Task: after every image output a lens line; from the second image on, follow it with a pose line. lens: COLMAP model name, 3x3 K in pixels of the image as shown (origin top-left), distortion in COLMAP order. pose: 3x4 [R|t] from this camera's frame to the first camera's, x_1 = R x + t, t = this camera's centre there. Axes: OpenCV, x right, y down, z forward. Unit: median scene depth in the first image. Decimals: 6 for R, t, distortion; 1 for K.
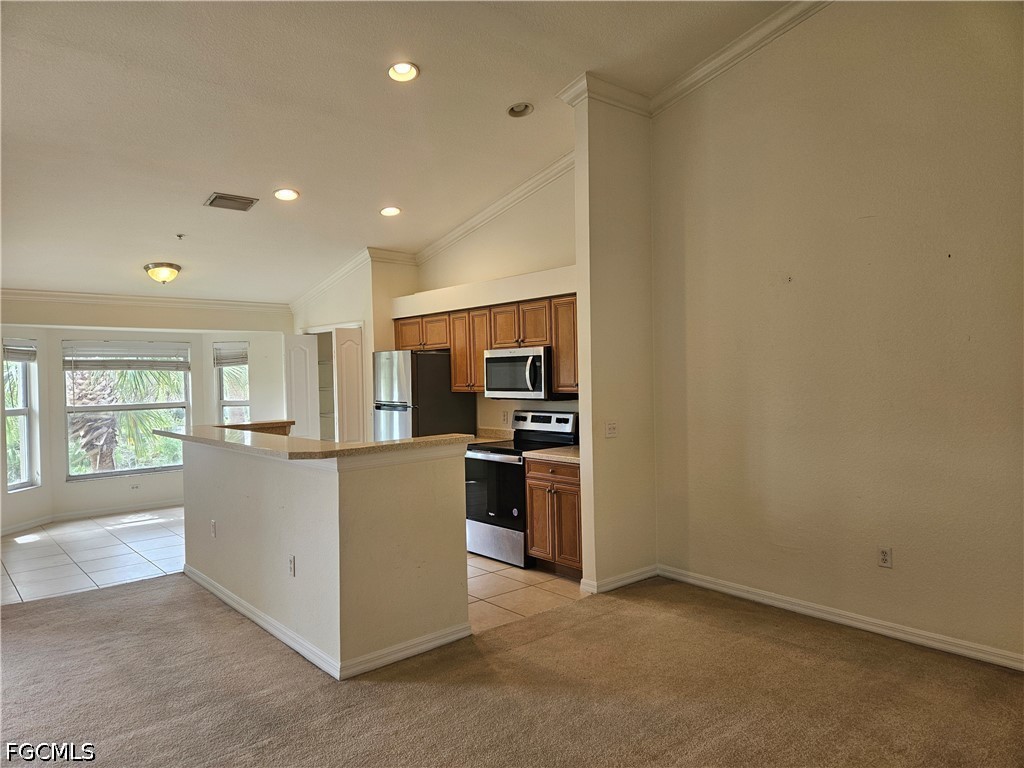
lens RADIAL K [[680.5, 0, 511.4], [0, 680.5, 381.0], [0, 0, 1]] dist [0.000651, 0.000595]
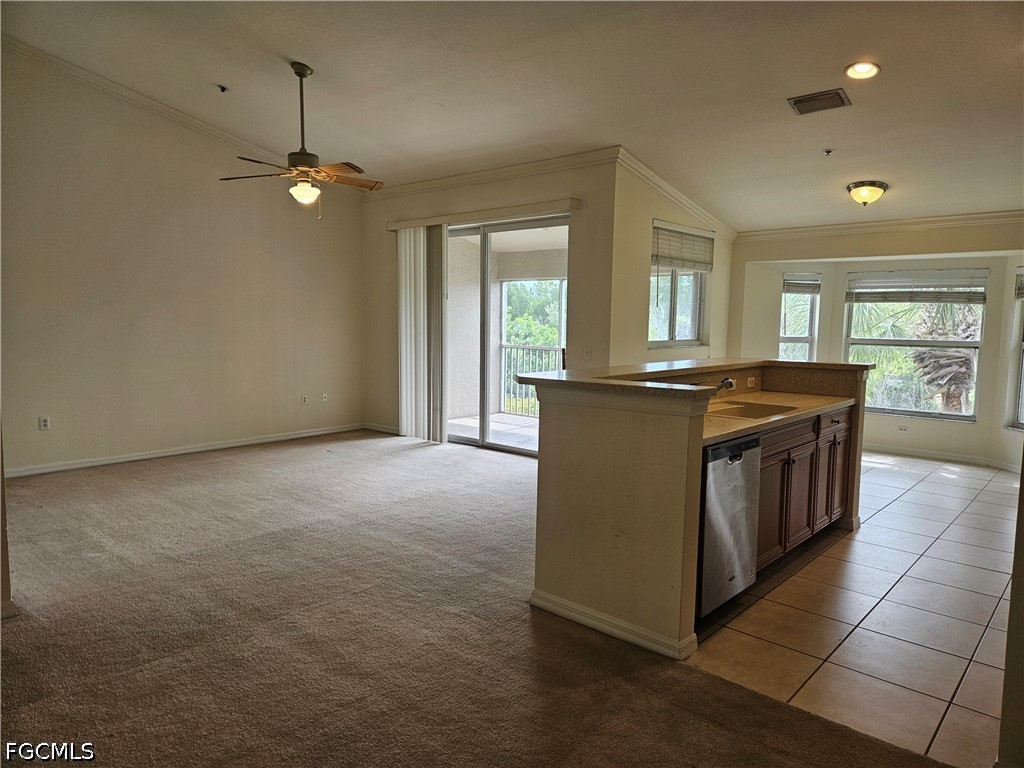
lens RADIAL K [[680.5, 0, 513.2], [0, 680.5, 391.1], [0, 0, 1]] dist [0.000651, 0.000595]
pose [[0.106495, 0.129822, -0.985802, 0.318206], [-0.022839, 0.991498, 0.128105, -0.002922], [0.994051, 0.008872, 0.108554, 0.386764]]
